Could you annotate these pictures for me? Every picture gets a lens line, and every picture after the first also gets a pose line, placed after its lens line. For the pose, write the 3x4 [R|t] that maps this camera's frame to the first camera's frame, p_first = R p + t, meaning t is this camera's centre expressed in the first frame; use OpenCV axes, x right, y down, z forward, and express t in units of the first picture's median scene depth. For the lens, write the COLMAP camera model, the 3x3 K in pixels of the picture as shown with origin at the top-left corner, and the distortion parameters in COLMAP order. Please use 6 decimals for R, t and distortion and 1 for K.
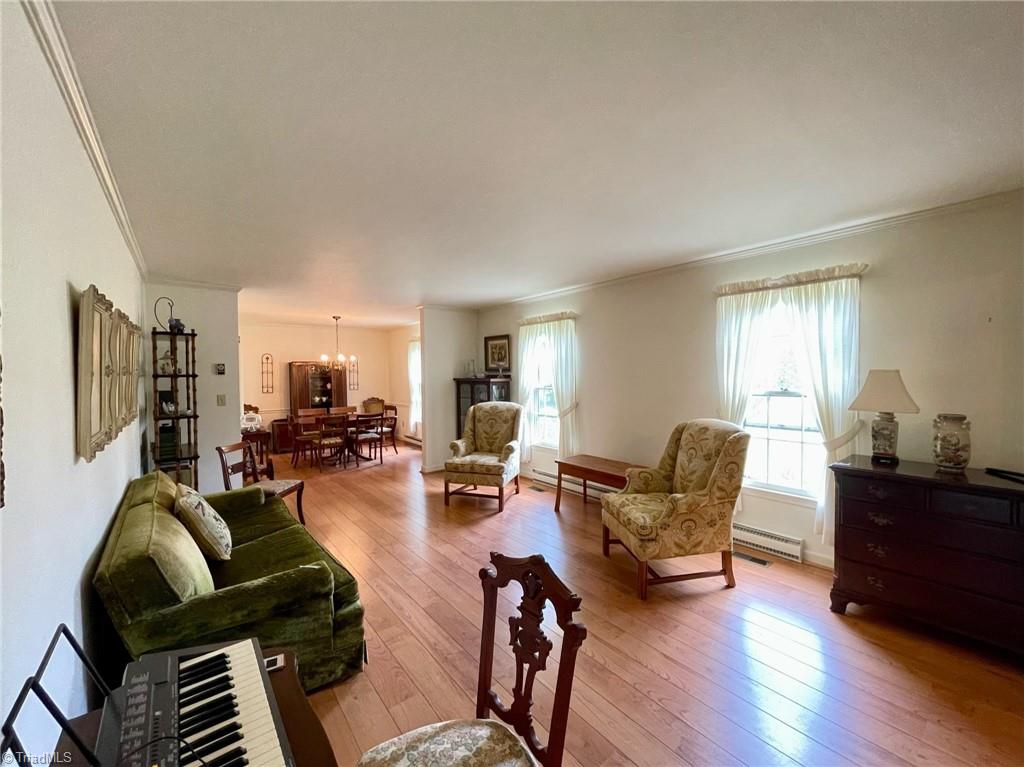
lens RADIAL K [[417.4, 0, 510.8], [0, 417.4, 381.0], [0, 0, 1]] dist [0.001021, 0.000442]
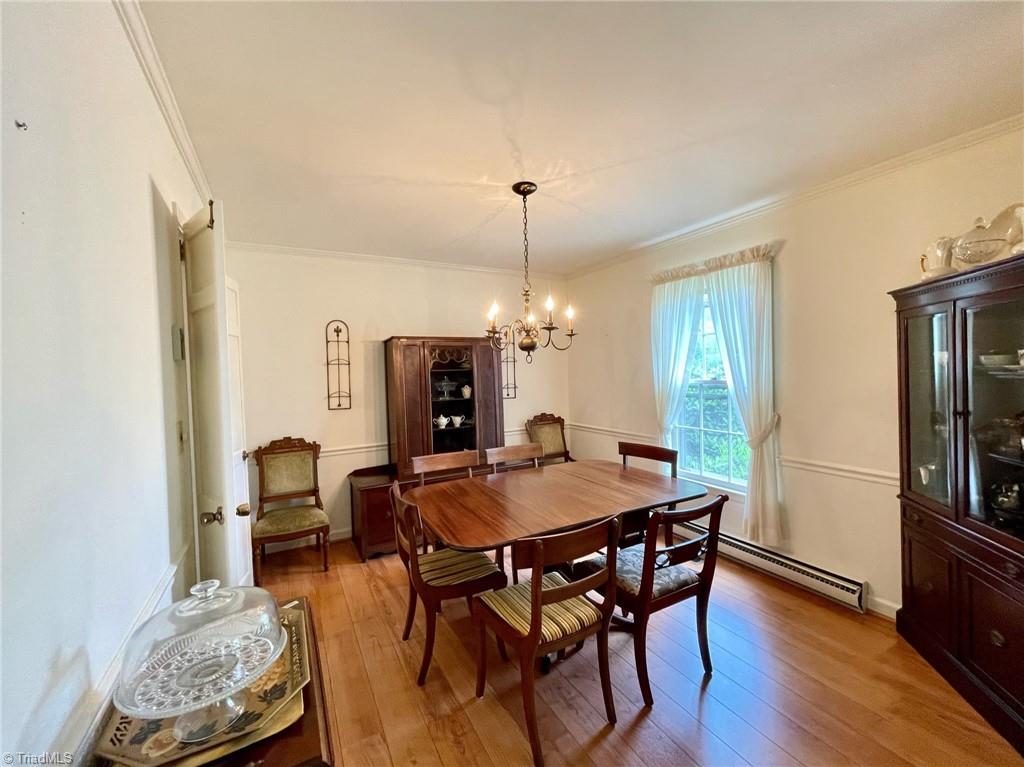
lens RADIAL K [[417.4, 0, 510.8], [0, 417.4, 381.0], [0, 0, 1]] dist [0.001021, 0.000442]
pose [[0.987342, -0.011766, -0.158171, -0.320017], [0.012506, 0.999915, 0.003681, -0.000563], [0.158114, -0.005613, 0.987405, 0.569332]]
